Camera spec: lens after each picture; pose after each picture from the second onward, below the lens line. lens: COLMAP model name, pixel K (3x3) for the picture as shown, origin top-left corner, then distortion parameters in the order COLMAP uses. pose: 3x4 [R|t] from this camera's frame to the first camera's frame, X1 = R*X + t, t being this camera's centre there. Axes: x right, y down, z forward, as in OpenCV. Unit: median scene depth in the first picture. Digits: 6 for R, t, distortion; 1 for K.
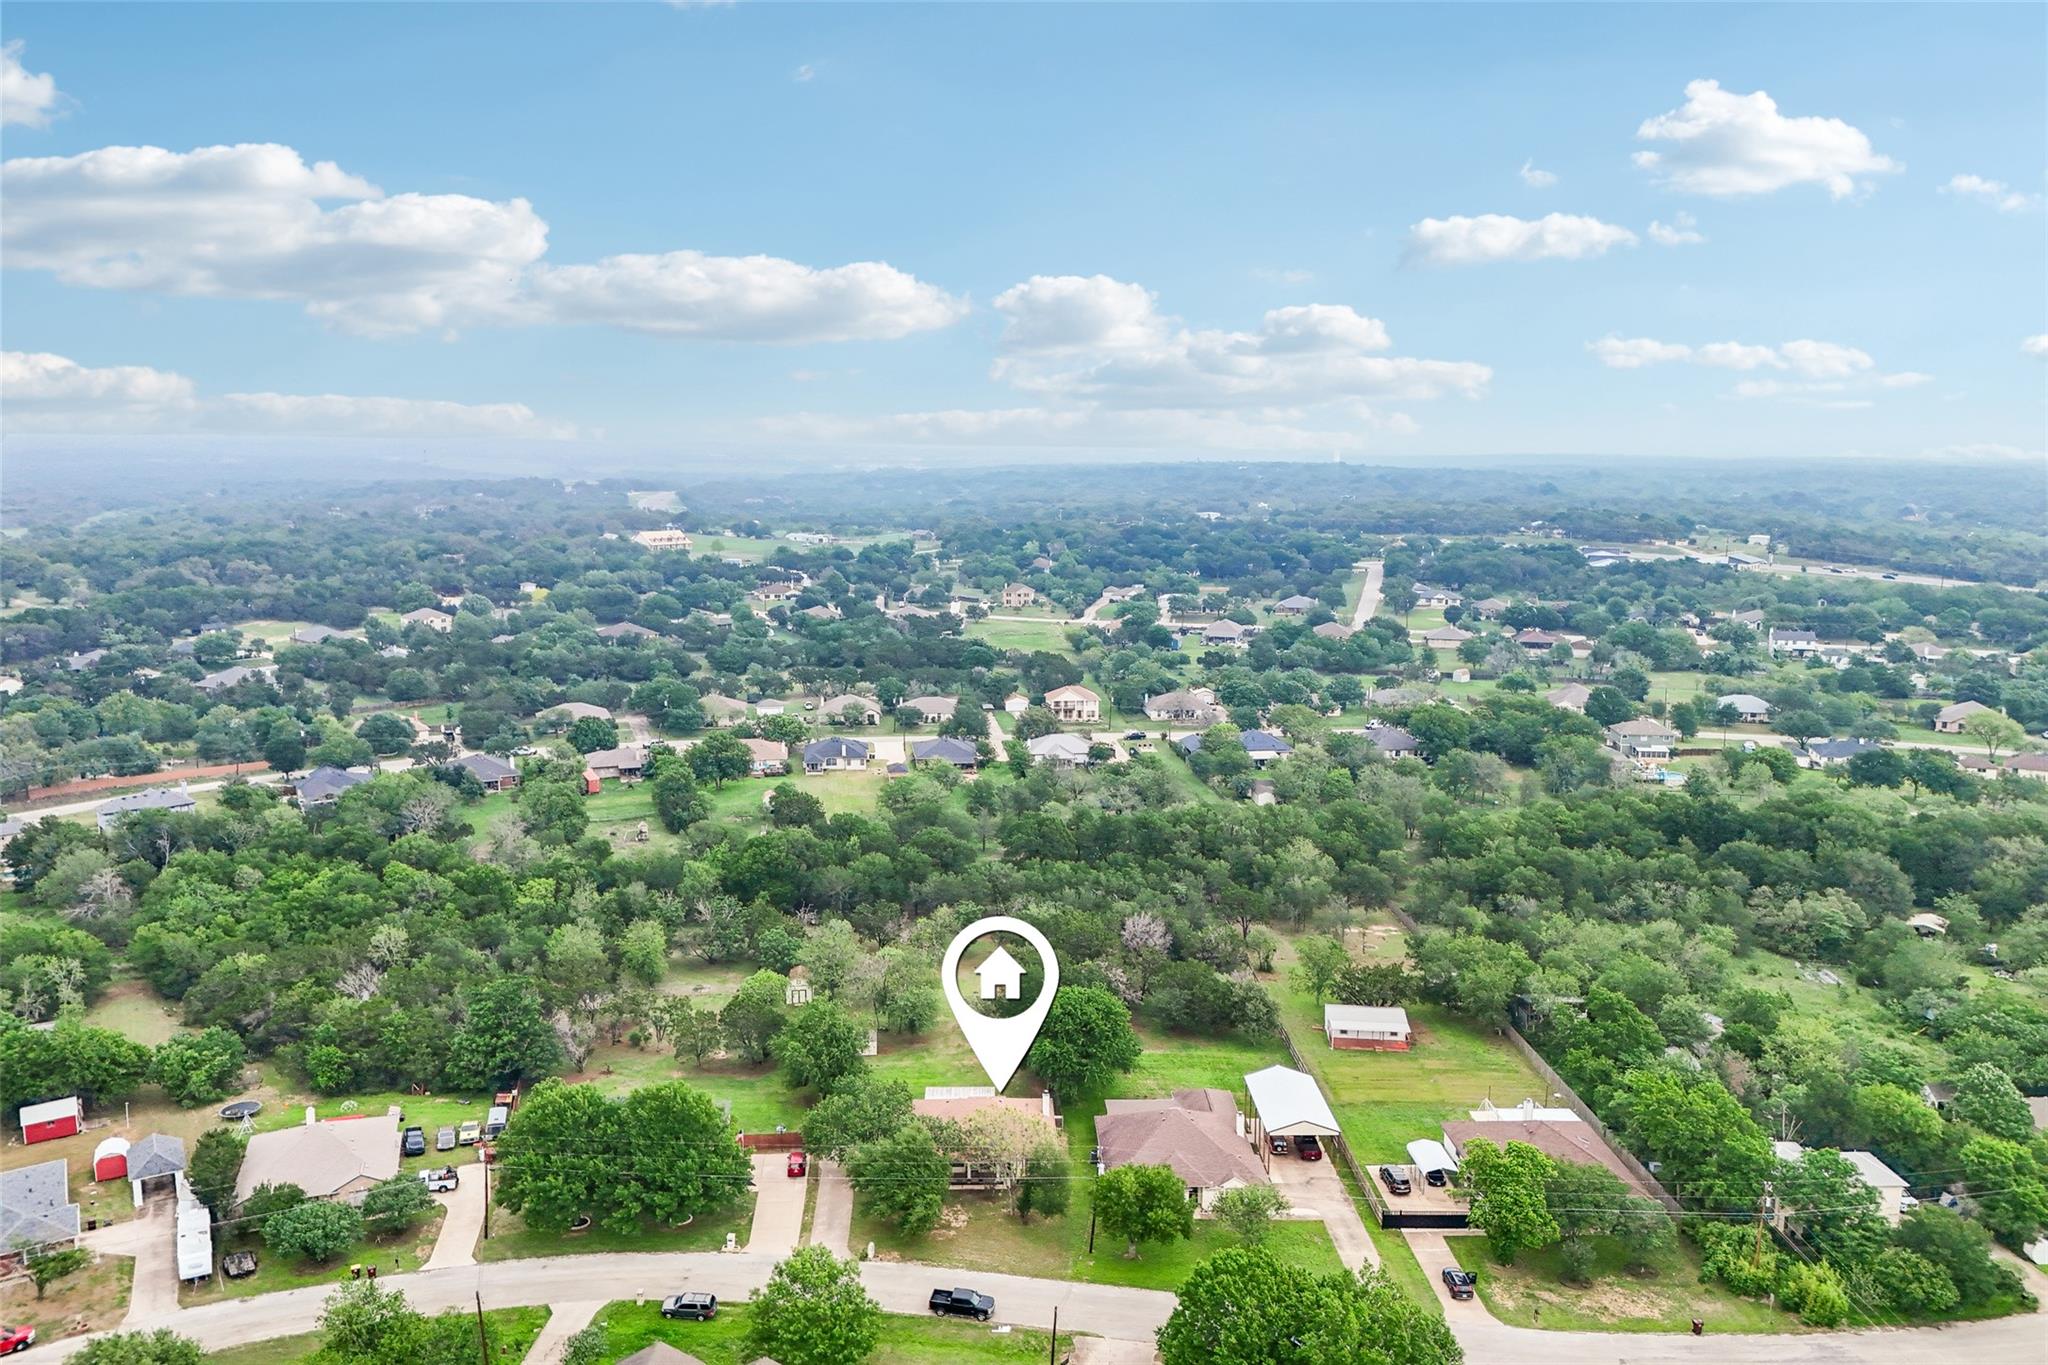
lens RADIAL K [[1465.4, 0, 1024.0], [0, 1465.4, 682.5], [0, 0, 1]] dist [0.145781, -0.192181]
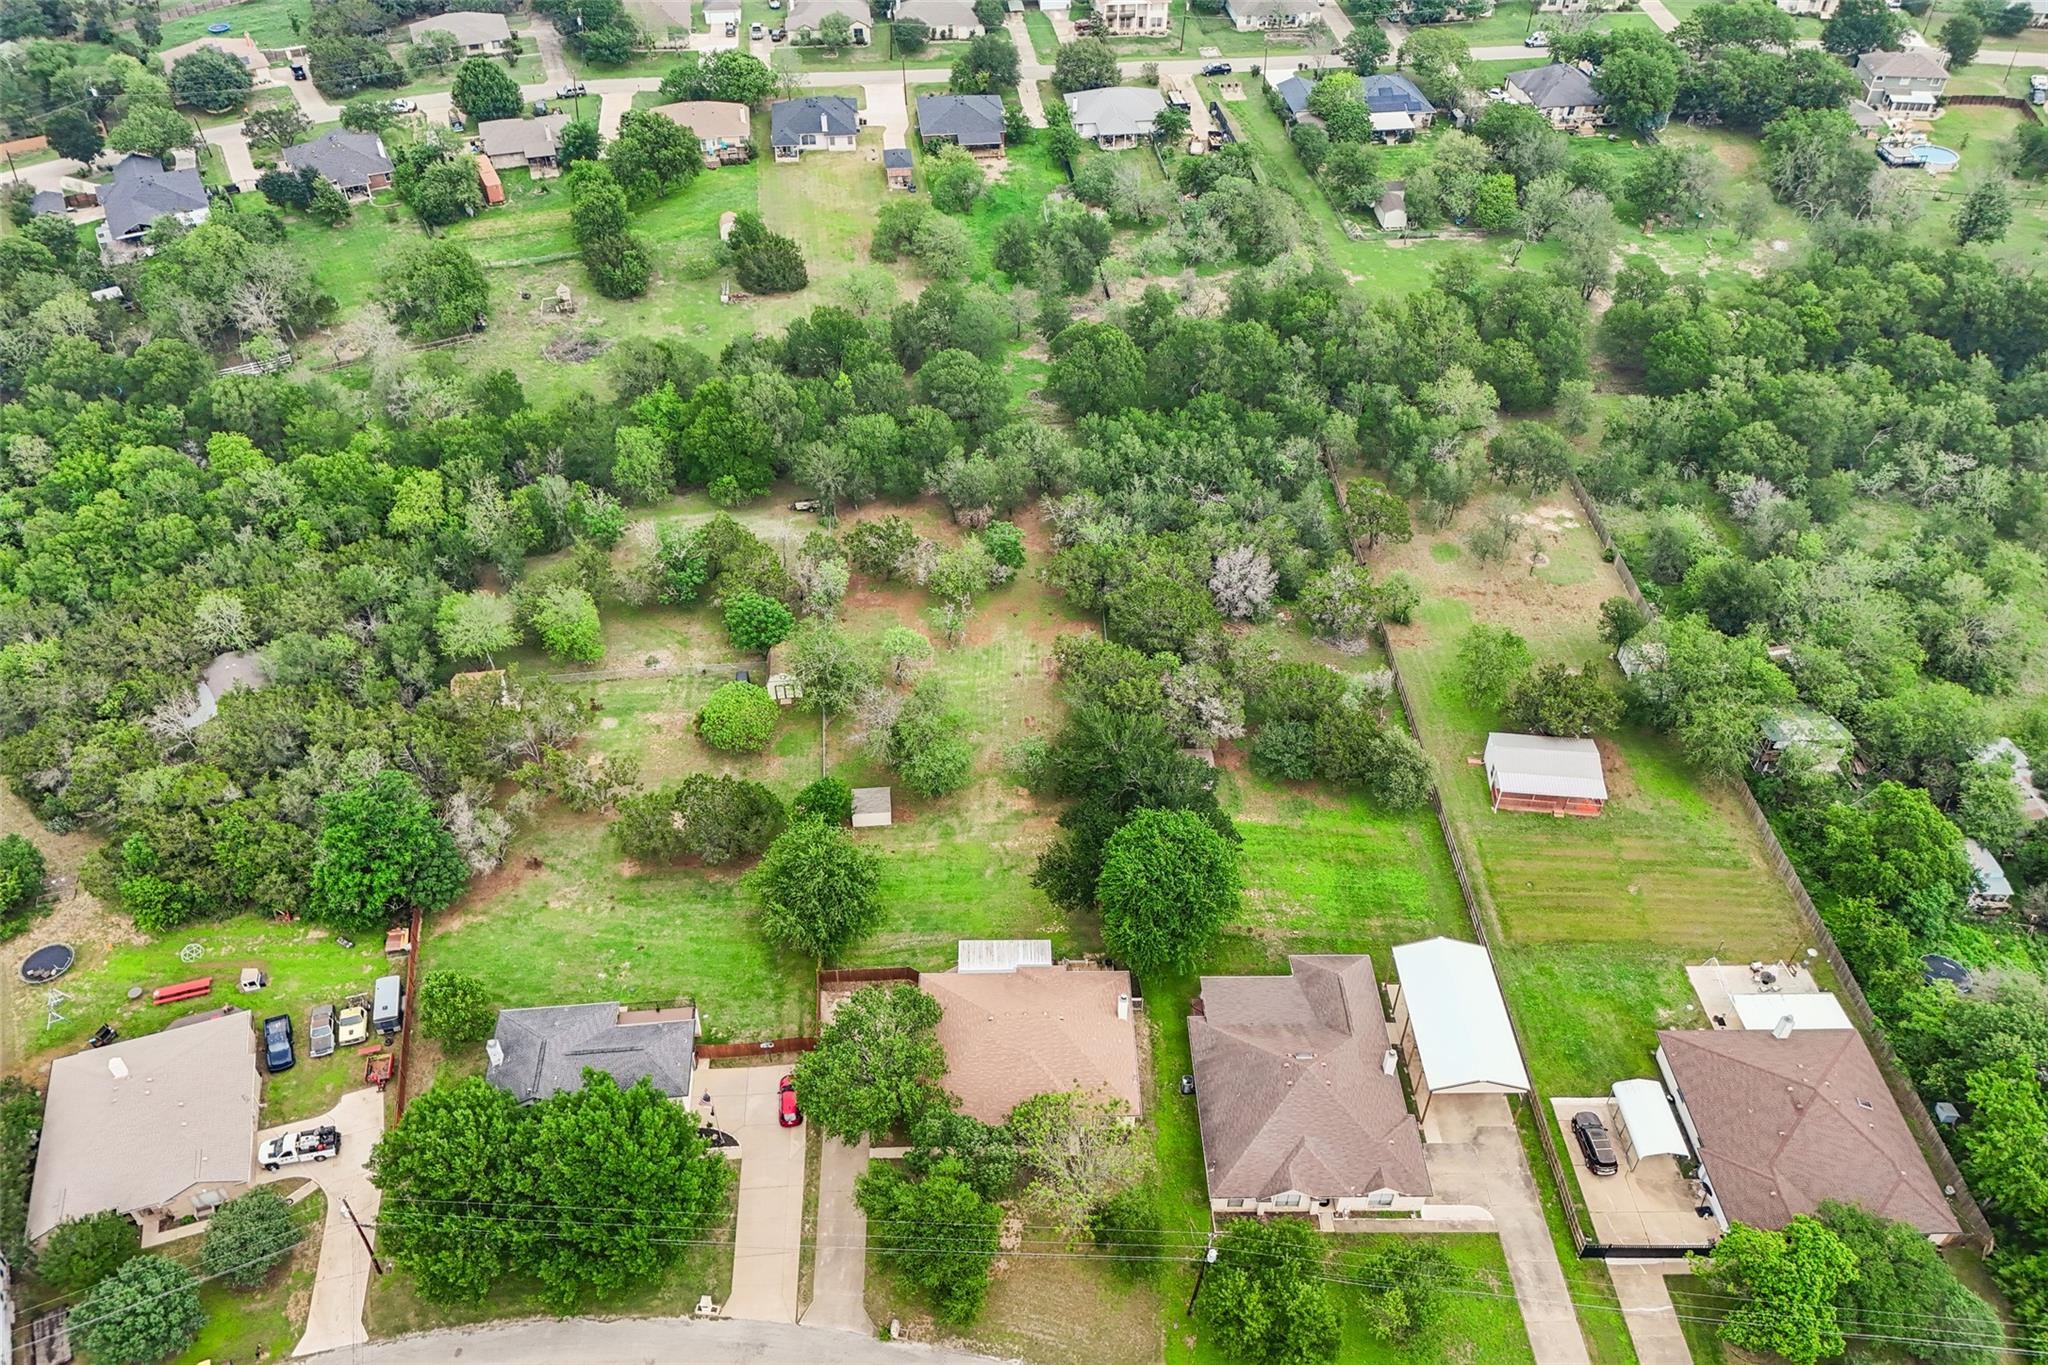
lens RADIAL K [[1501.7, 0, 1024.0], [0, 1501.7, 682.5], [0, 0, 1]] dist [0.064361, -0.042024]
pose [[0.999926, 0.008814, -0.008372, -0.019491], [-0.003132, 0.852247, 0.523130, -0.160035], [0.011745, -0.523065, 0.852212, 0.292369]]
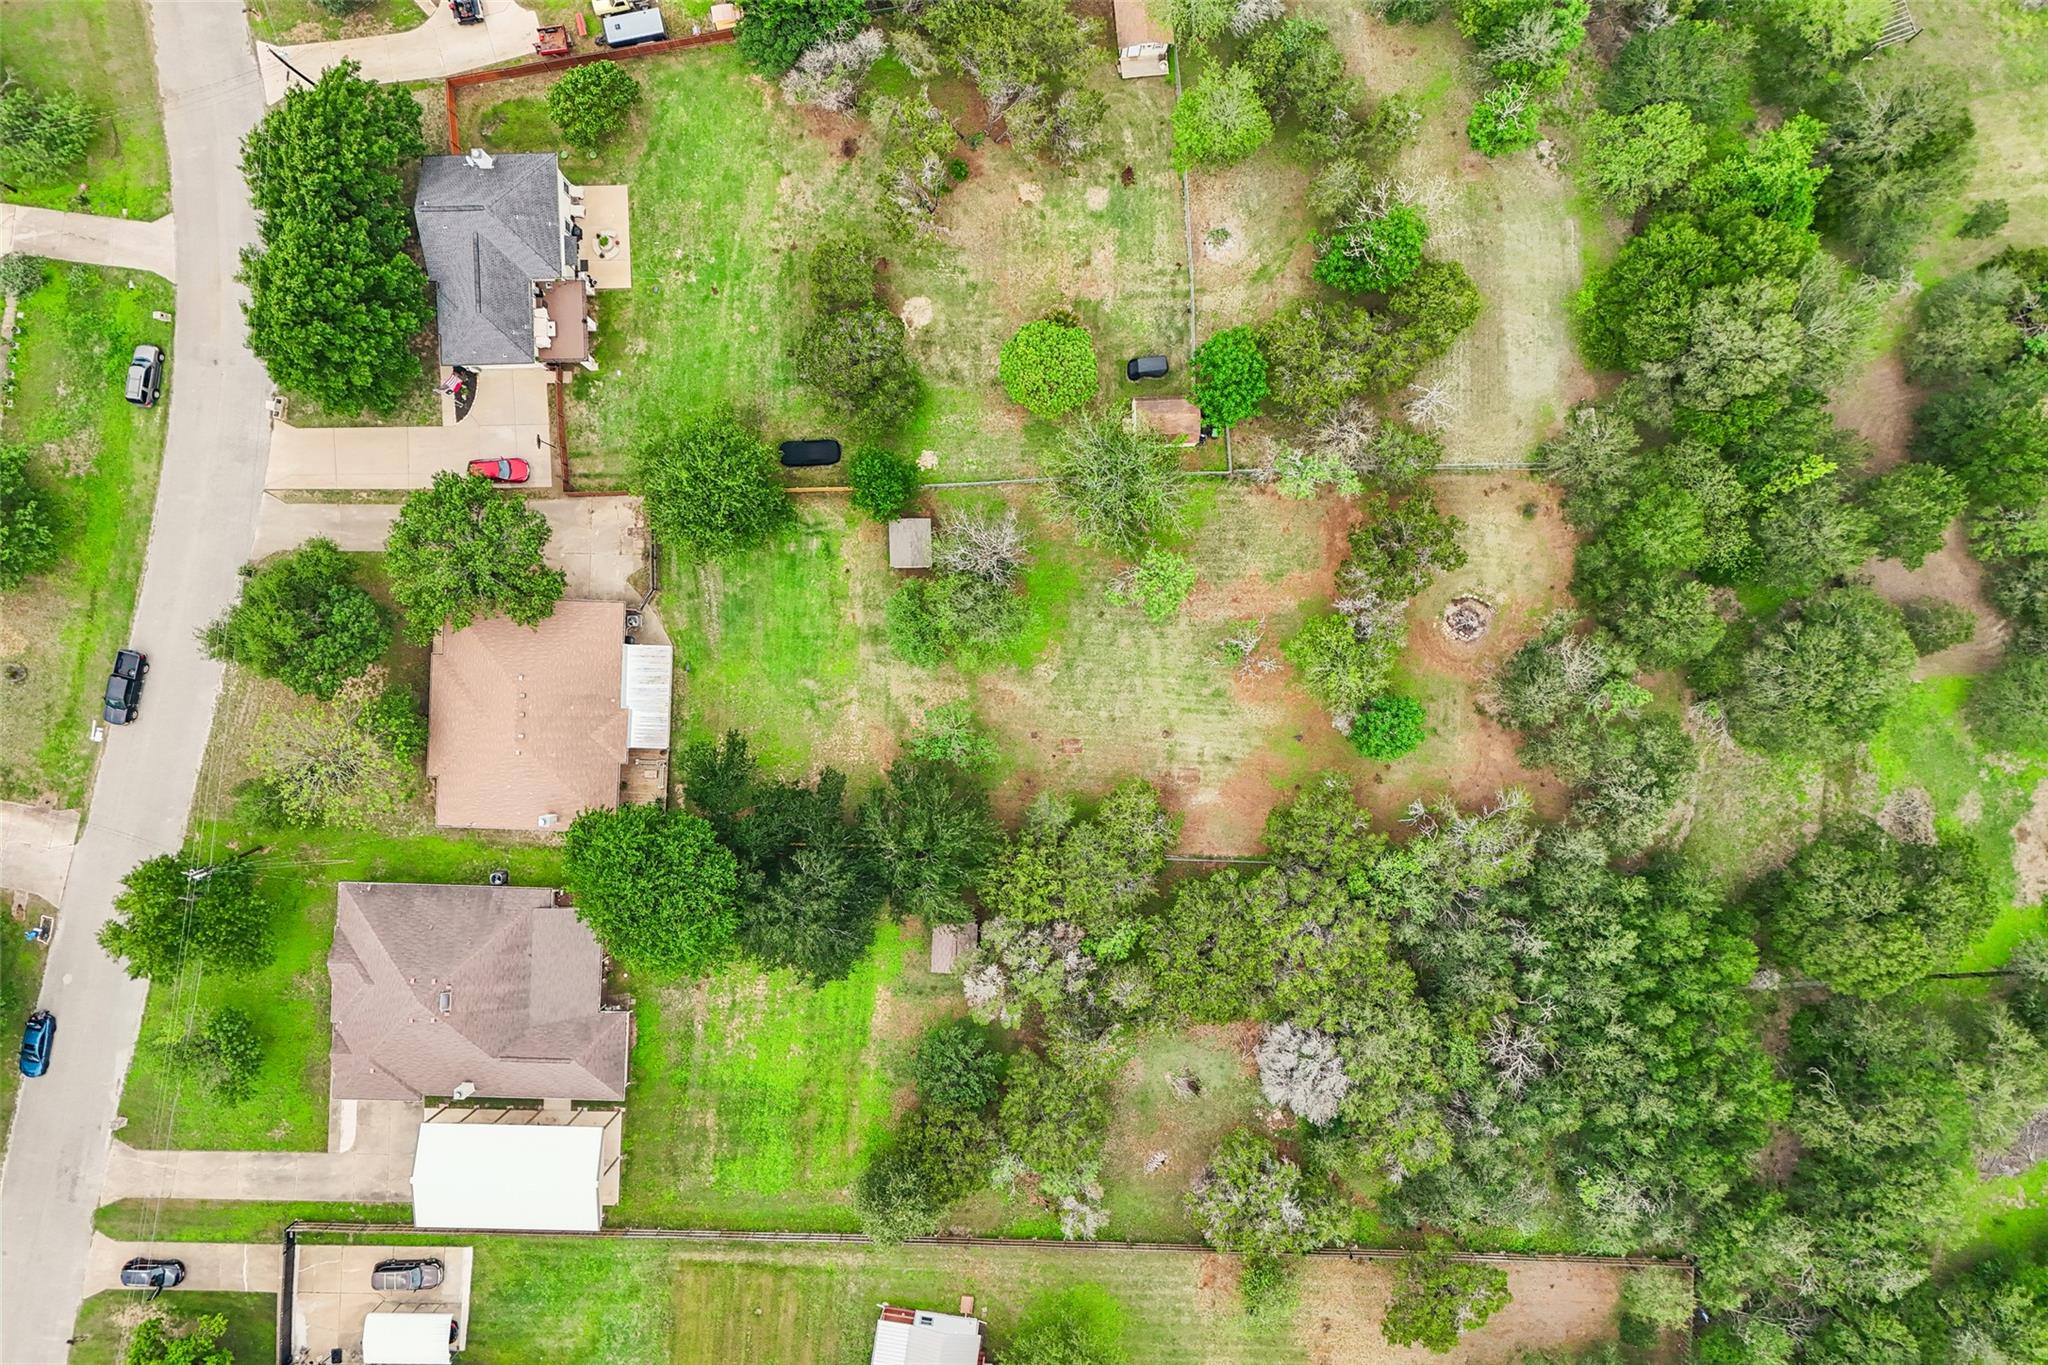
lens RADIAL K [[1501.7, 0, 1024.0], [0, 1501.7, 682.5], [0, 0, 1]] dist [0.064361, -0.042024]
pose [[-0.065262, 0.997857, 0.004717, -0.044718], [-0.172985, -0.015969, 0.984795, -0.294699], [0.982760, 0.063454, 0.173657, 0.734214]]
